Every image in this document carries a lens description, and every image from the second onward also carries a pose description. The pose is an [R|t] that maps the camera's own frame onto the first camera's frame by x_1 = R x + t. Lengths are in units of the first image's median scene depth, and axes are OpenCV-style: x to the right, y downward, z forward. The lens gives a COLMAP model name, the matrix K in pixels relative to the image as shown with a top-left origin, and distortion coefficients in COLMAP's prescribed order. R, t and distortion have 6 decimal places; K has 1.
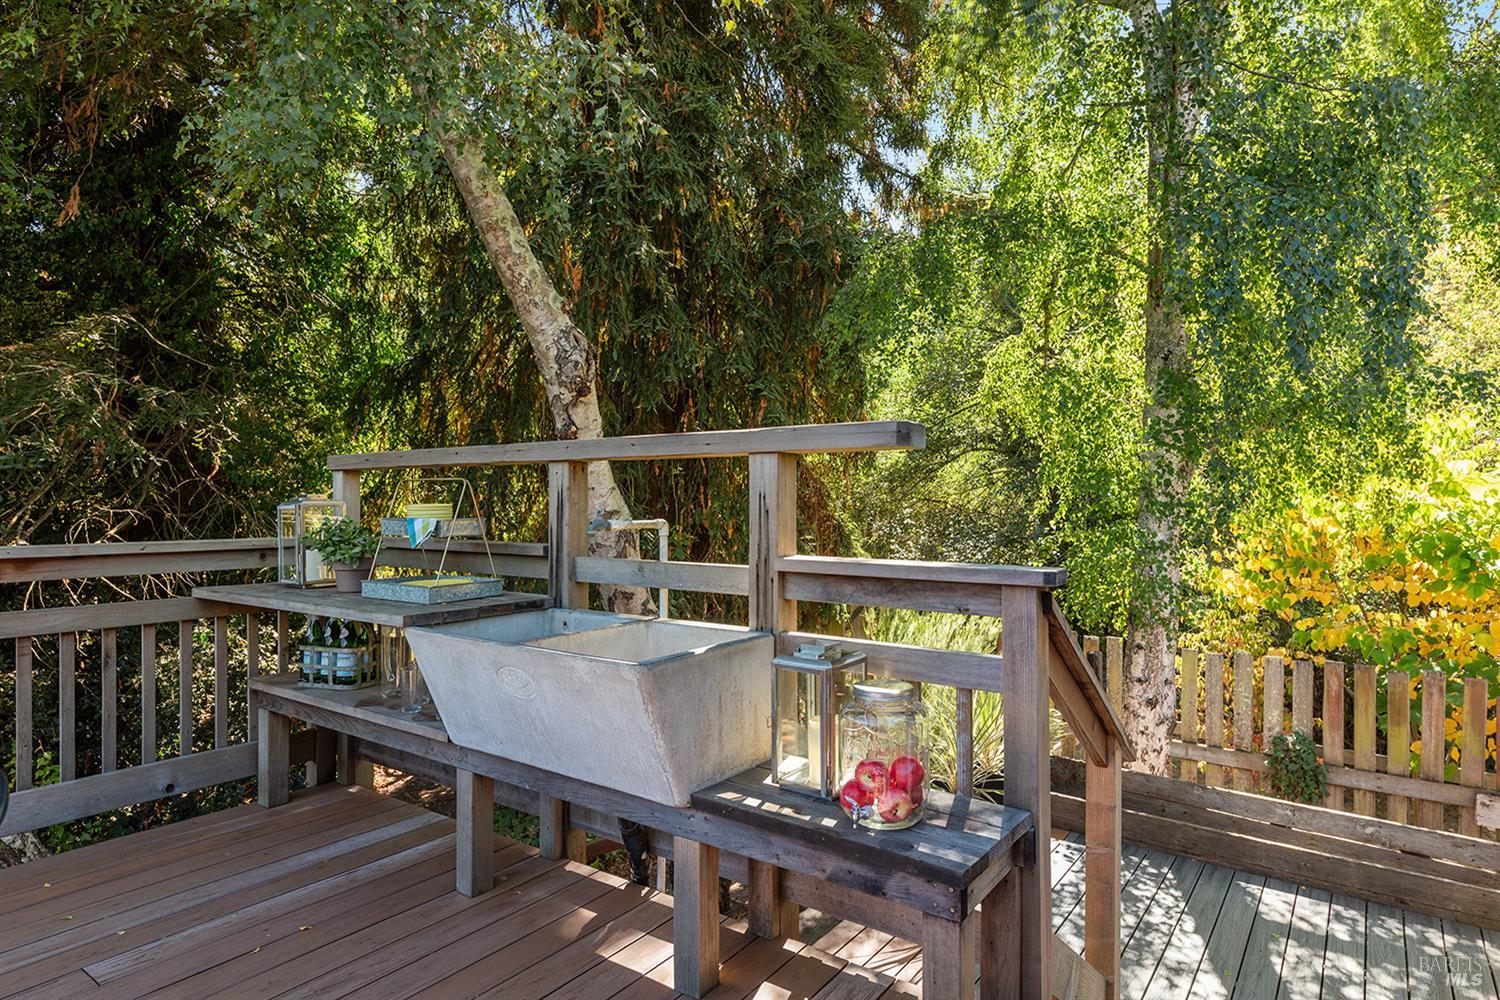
lens RADIAL K [[856.9, 0, 750.0], [0, 856.9, 500.0], [0, 0, 1]] dist [-0.002215, -0.000225]
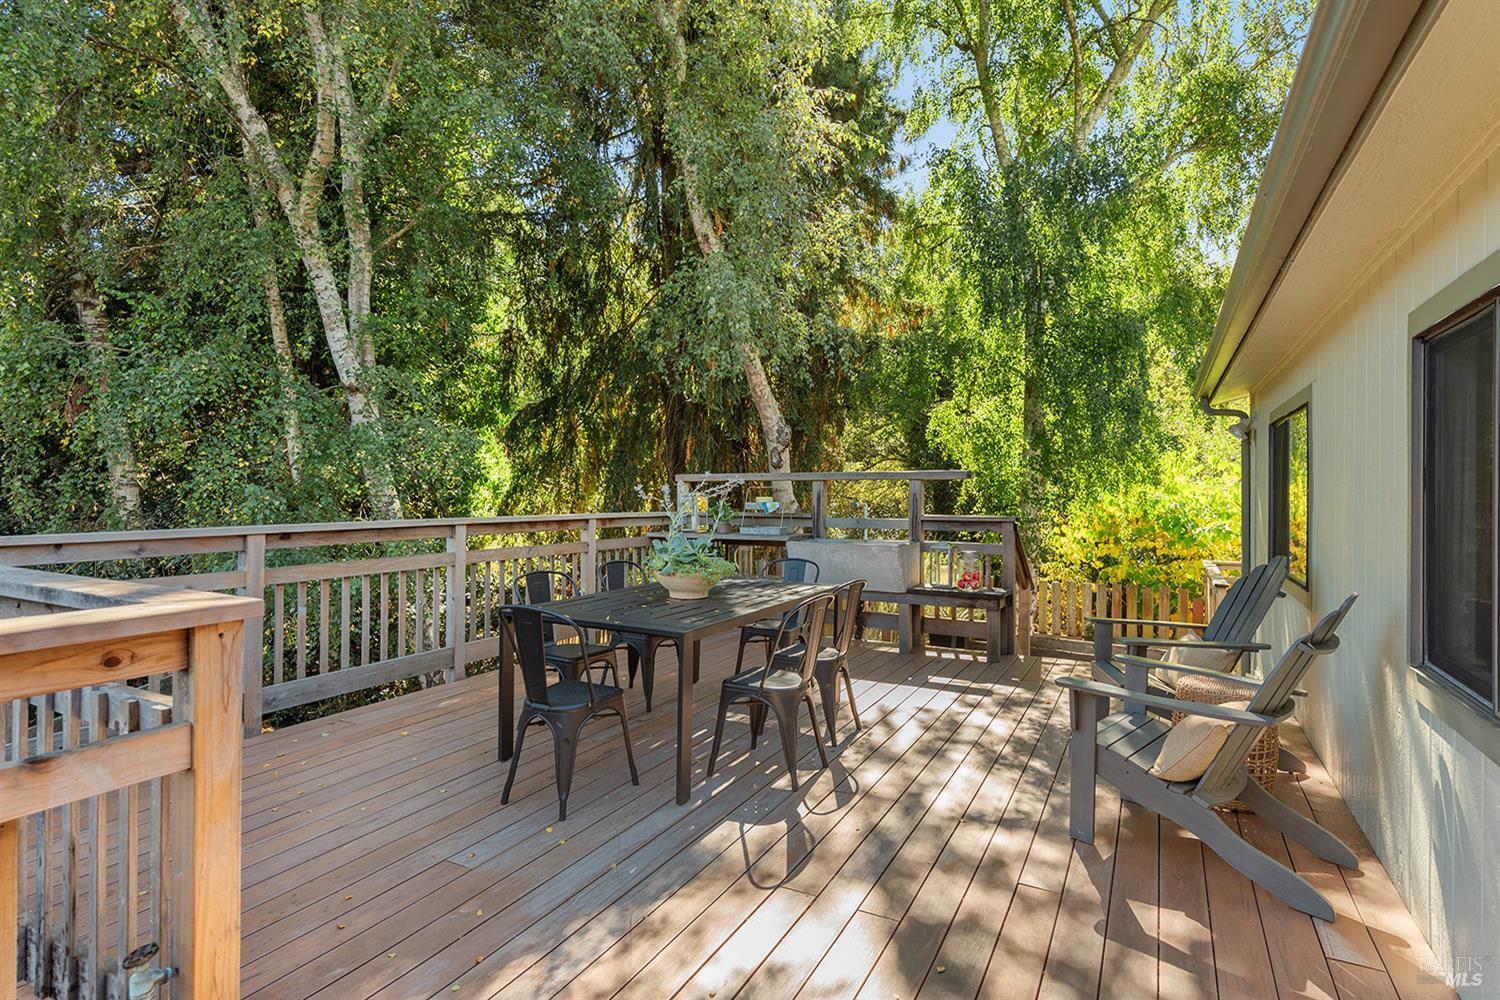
lens RADIAL K [[768.5, 0, 764.1], [0, 768.5, 502.9], [0, 0, 1]] dist [0.014798, -0.000551]
pose [[0.990230, 0.001118, 0.139437, -0.311050], [-0.002150, 0.999971, 0.007253, 0.002127], [-0.139425, -0.007482, 0.990204, -0.550060]]
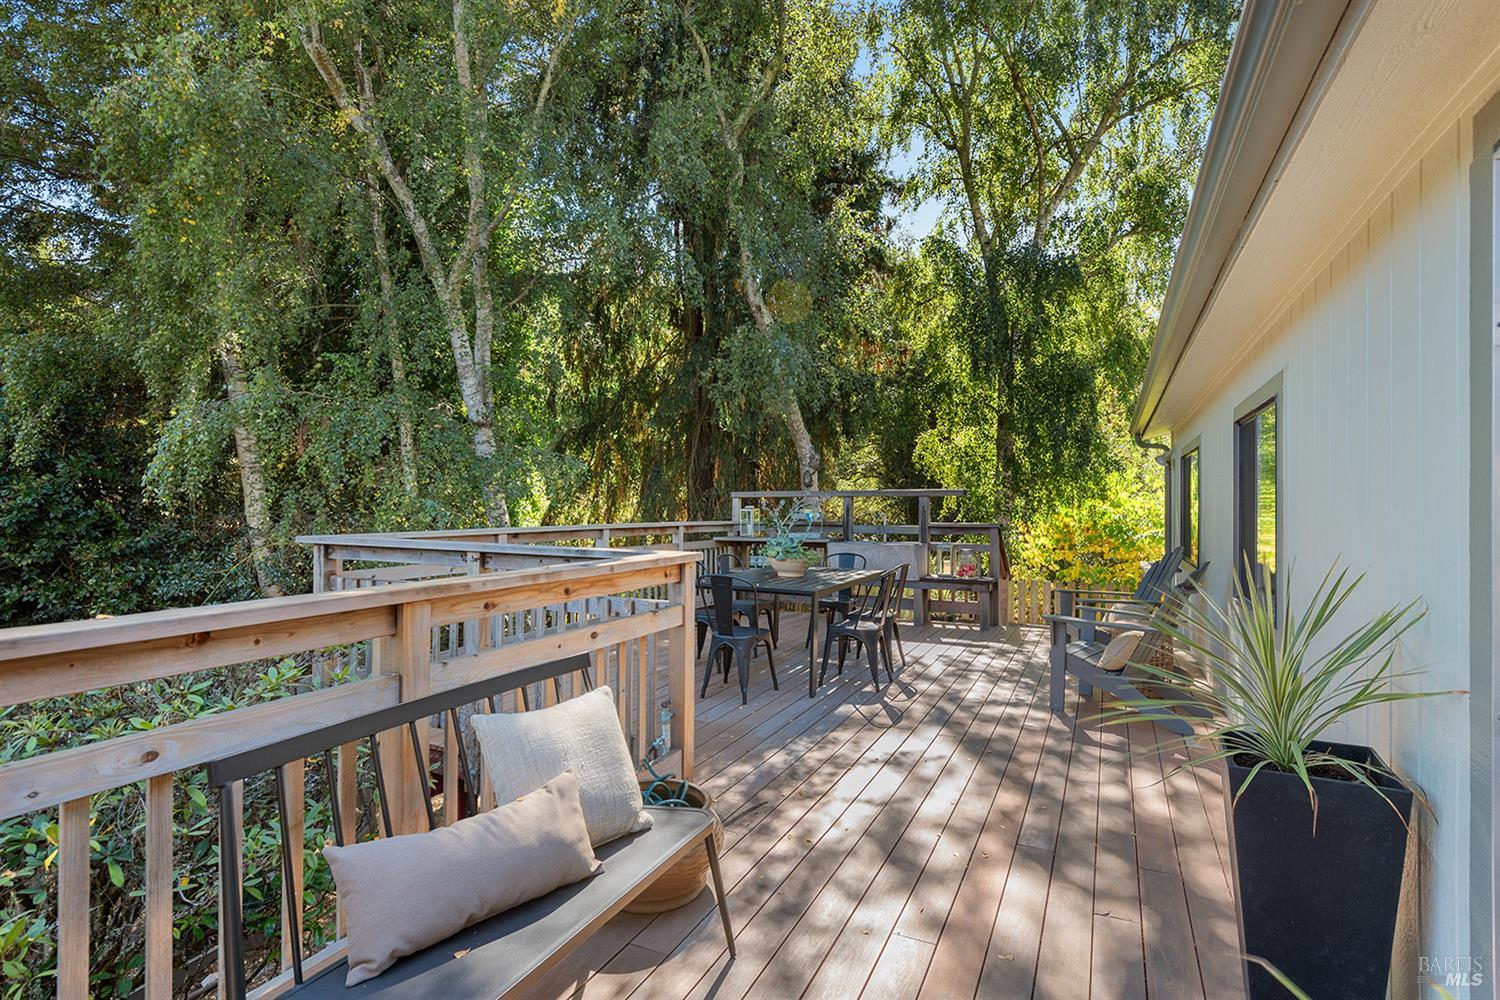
lens RADIAL K [[756.7, 0, 749.5], [0, 756.7, 517.9], [0, 0, 1]] dist [0.014820, 0.000087]
pose [[0.985247, 0.000075, 0.171141, -0.496312], [-0.001516, 0.999964, 0.008290, 0.005835], [-0.171135, -0.008427, 0.985212, -0.822194]]
